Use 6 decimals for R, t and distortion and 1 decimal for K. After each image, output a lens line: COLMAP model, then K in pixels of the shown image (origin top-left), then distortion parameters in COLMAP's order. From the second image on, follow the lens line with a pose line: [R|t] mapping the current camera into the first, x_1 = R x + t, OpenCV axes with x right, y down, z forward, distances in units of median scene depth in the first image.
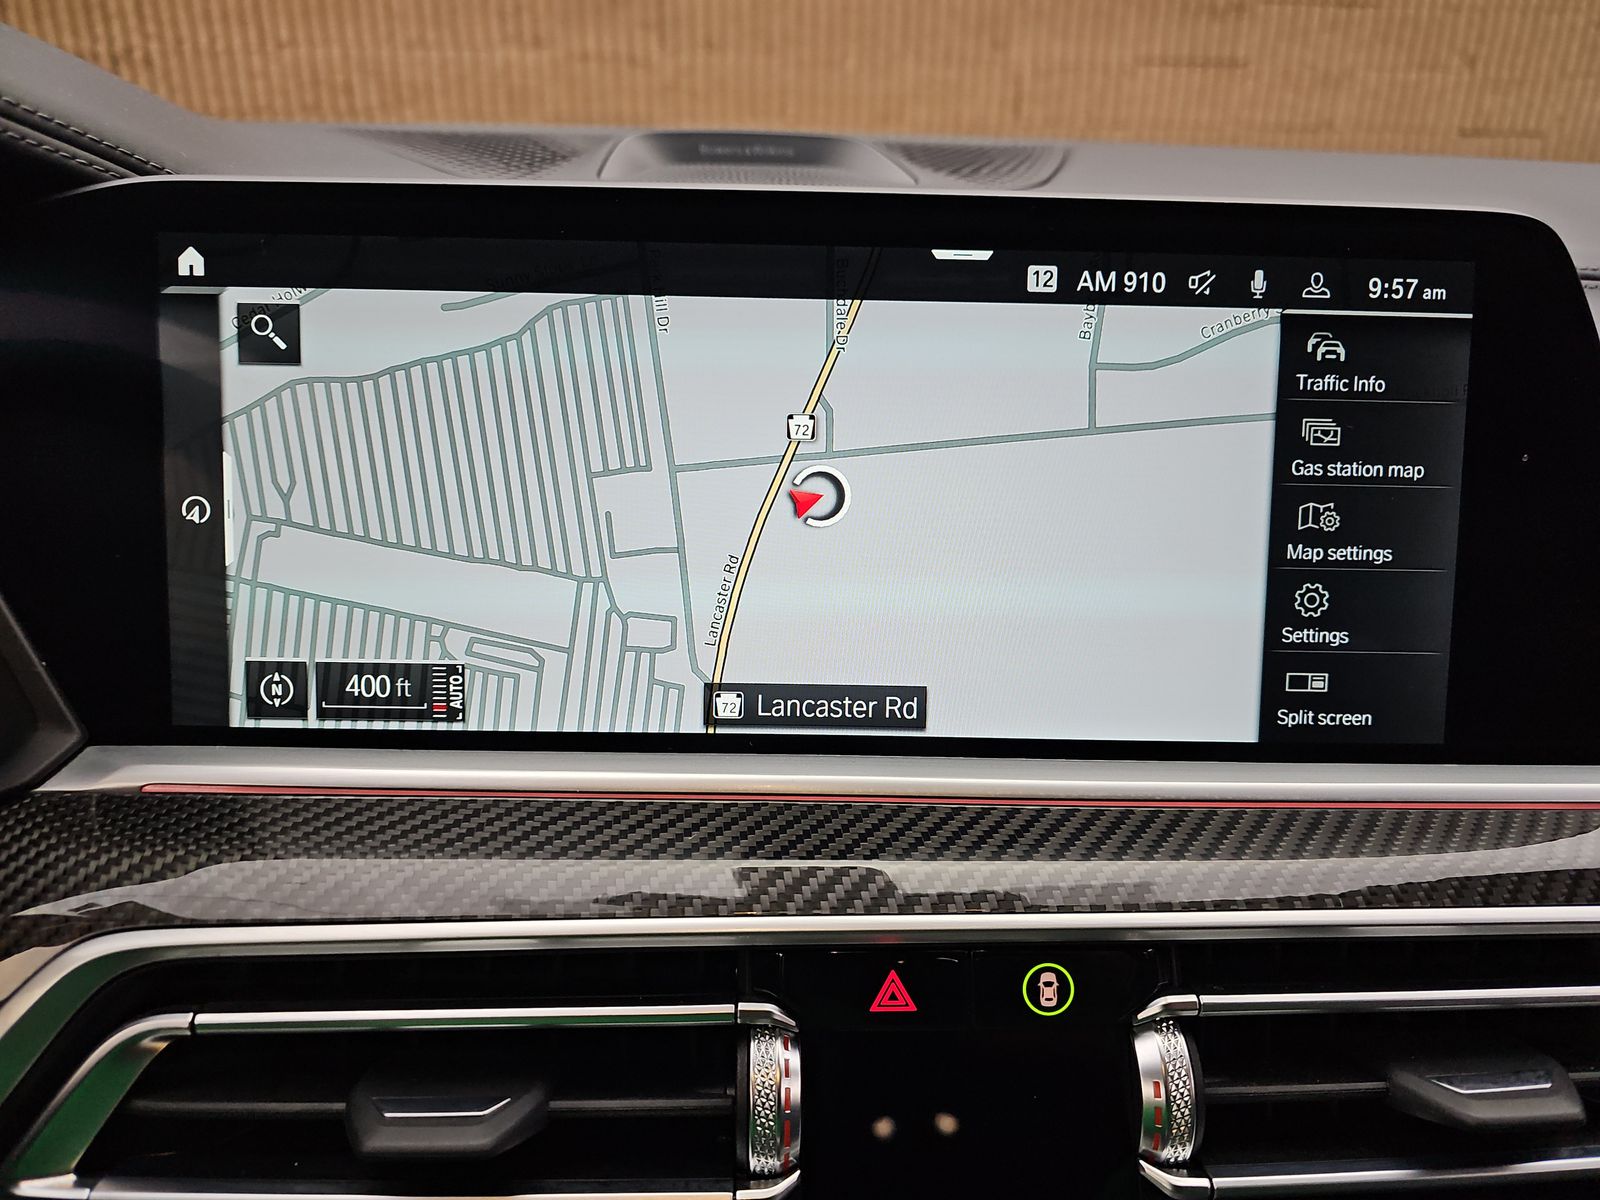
lens RADIAL K [[1074.4, 0, 796.1], [0, 1074.4, 592.9], [0, 0, 1]] dist [0.030240, -0.018363]
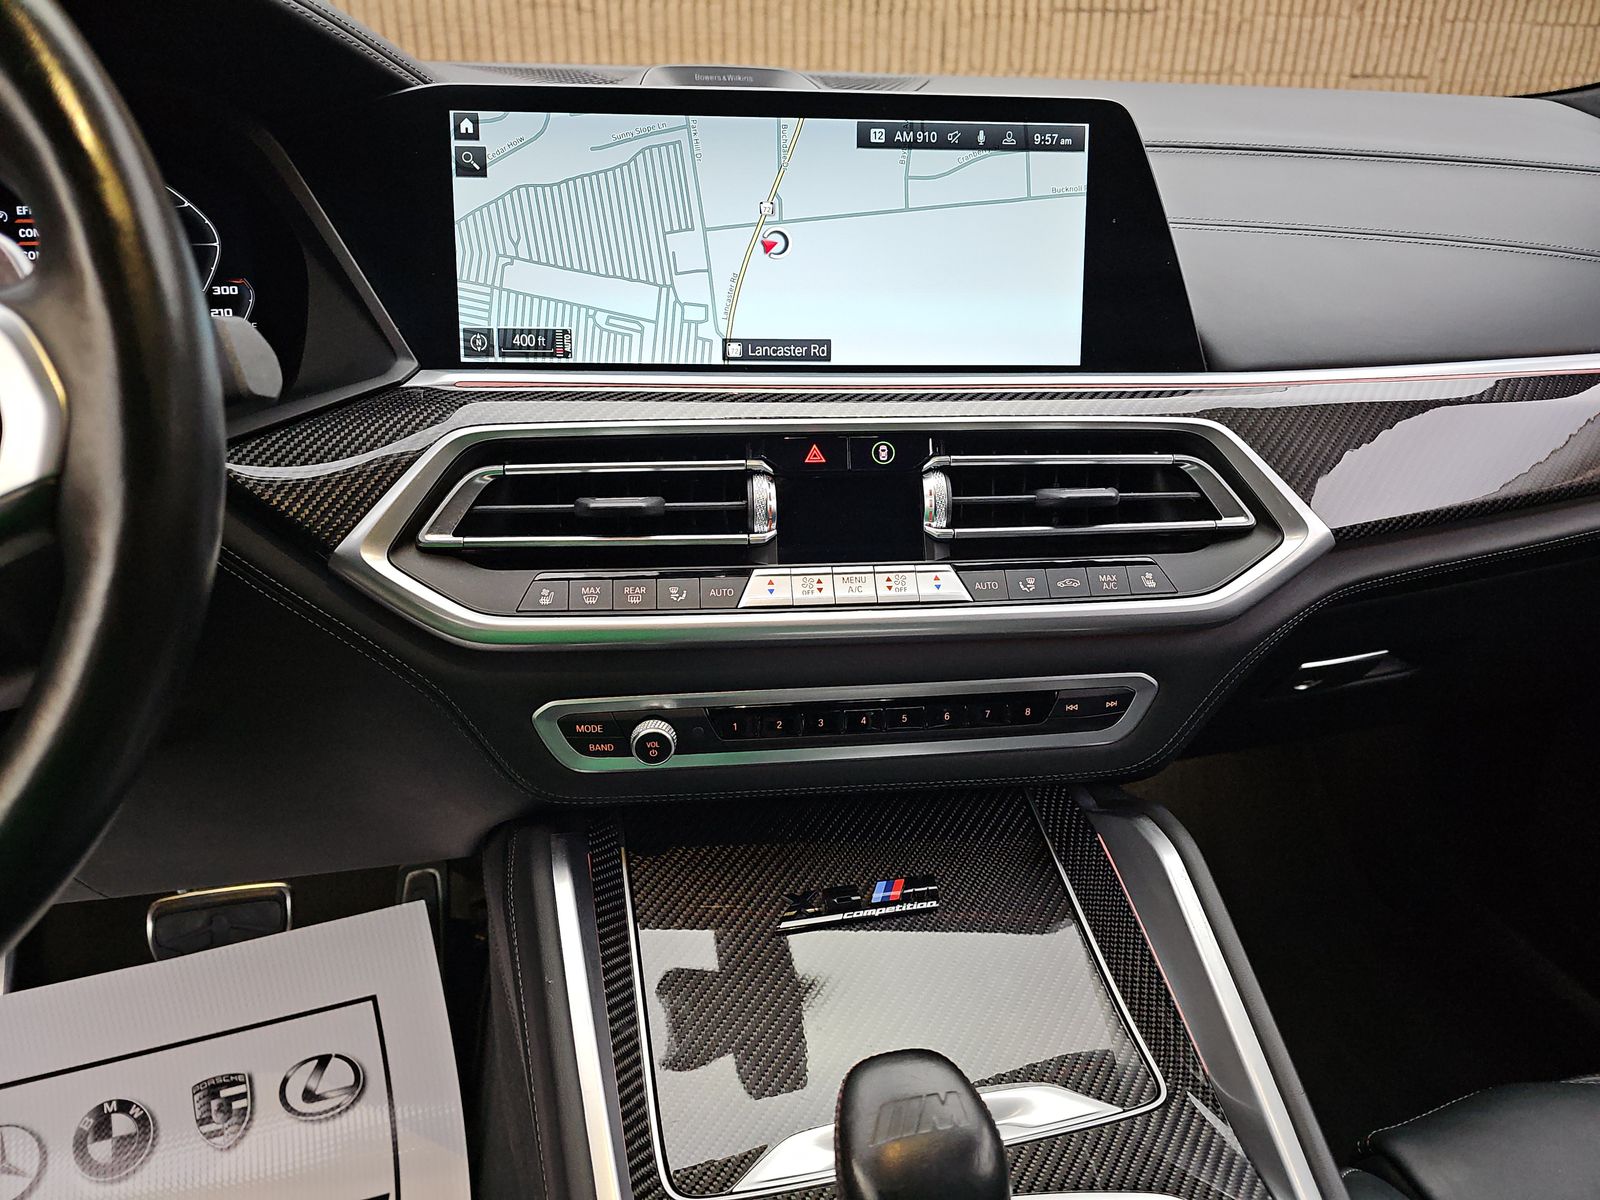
lens RADIAL K [[1074.4, 0, 806.3], [0, 1074.4, 608.9], [0, 0, 1]] dist [0.030240, -0.018363]
pose [[0.998197, -0.026323, 0.053936, -0.050795], [0.023390, 0.998251, 0.054294, 0.497371], [-0.055271, -0.052934, 0.997067, -1.097574]]
